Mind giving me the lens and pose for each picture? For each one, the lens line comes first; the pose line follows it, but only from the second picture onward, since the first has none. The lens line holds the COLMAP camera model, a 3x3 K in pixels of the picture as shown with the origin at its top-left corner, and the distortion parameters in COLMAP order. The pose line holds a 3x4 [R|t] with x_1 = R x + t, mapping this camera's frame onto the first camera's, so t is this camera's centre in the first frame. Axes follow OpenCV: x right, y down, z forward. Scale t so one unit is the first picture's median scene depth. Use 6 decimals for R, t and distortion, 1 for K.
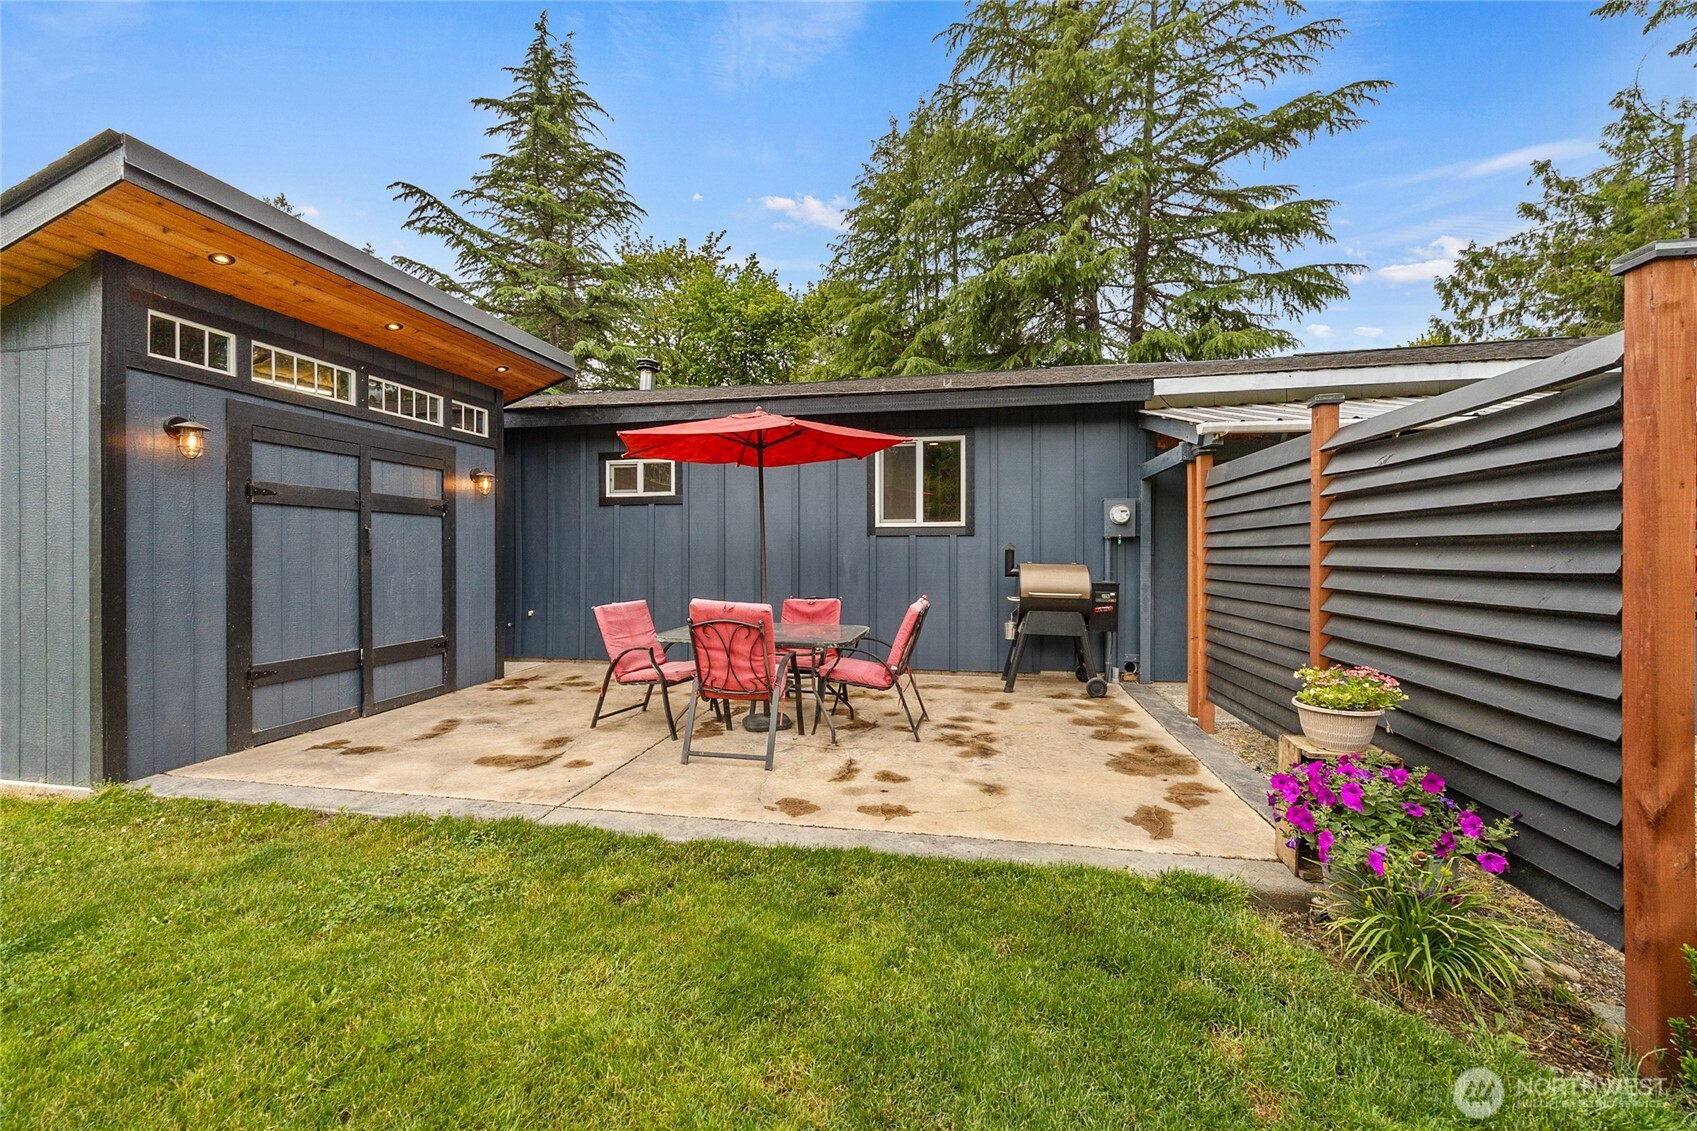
lens RADIAL K [[667.0, 0, 847.4], [0, 667.0, 562.1], [0, 0, 1]] dist [-0.011362, 0.000591]
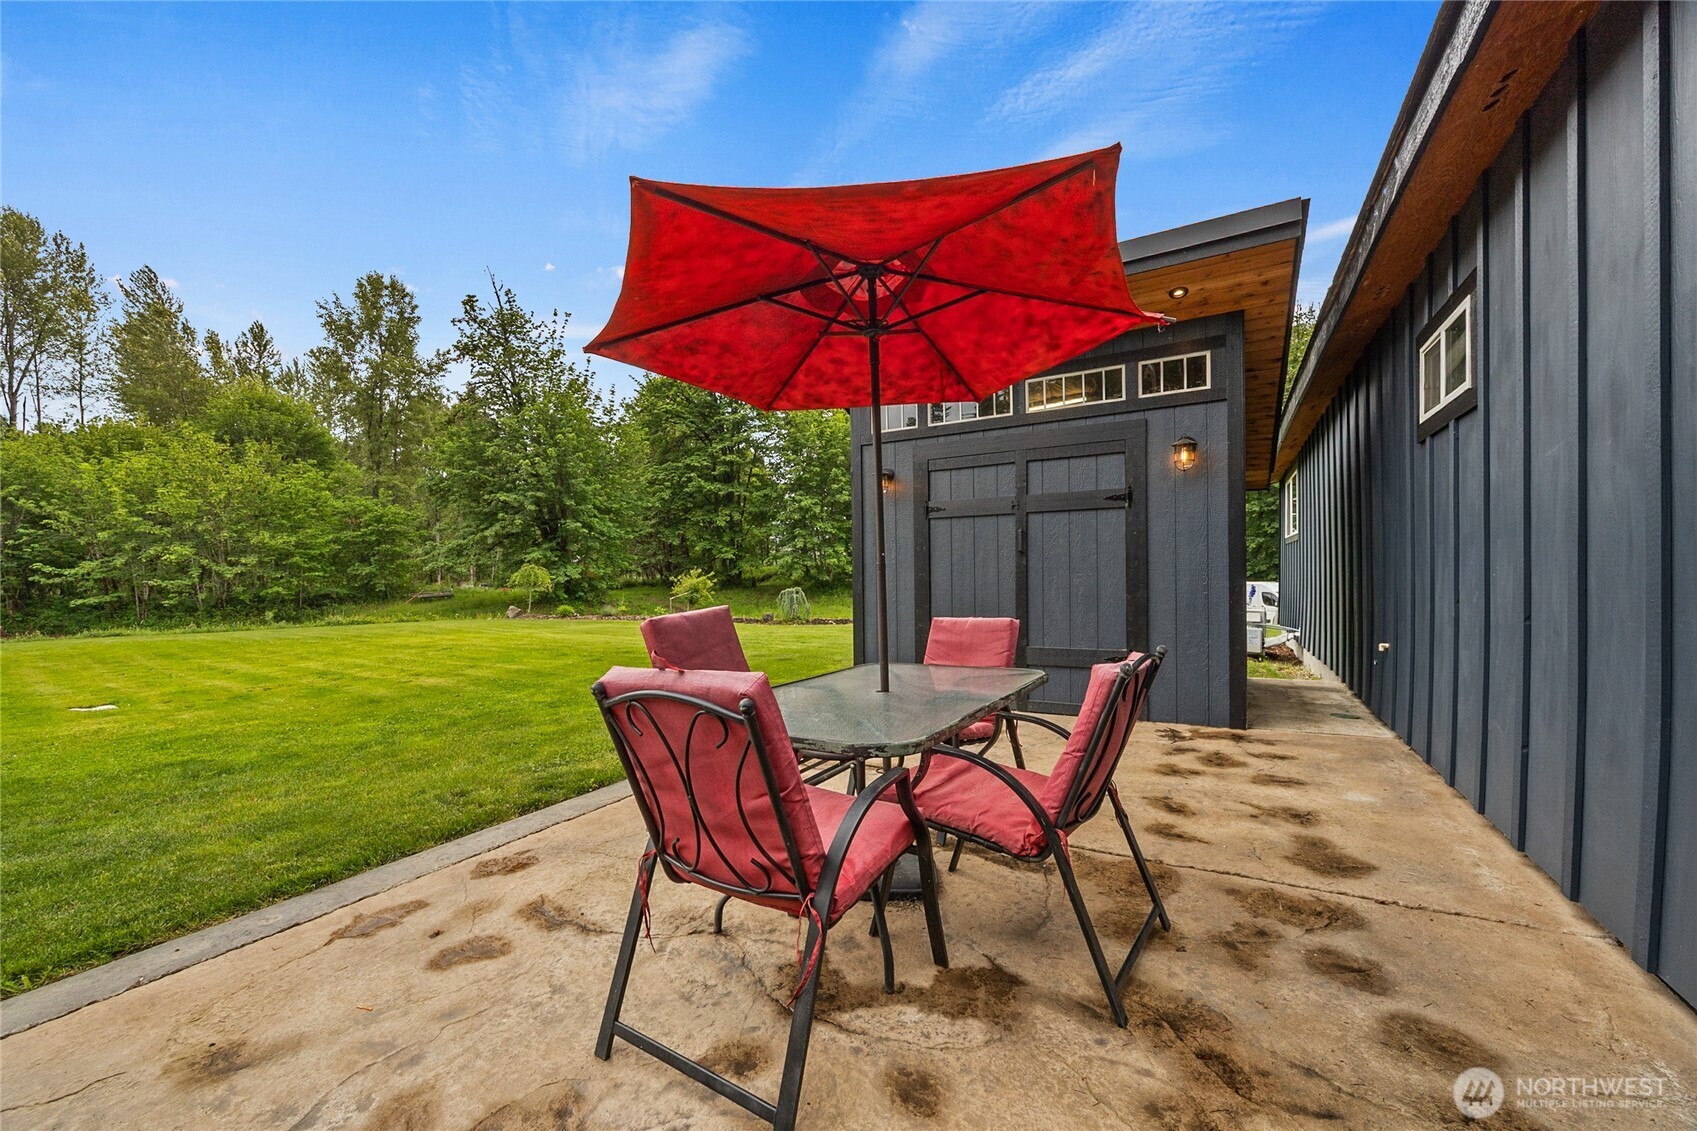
lens RADIAL K [[667.0, 0, 841.0], [0, 667.0, 575.9], [0, 0, 1]] dist [-0.011362, 0.000591]
pose [[-0.349267, 0.000181, -0.937023, 0.434210], [-0.001360, 0.999999, 0.000700, 0.024064], [0.937022, 0.001519, -0.349266, 1.399340]]
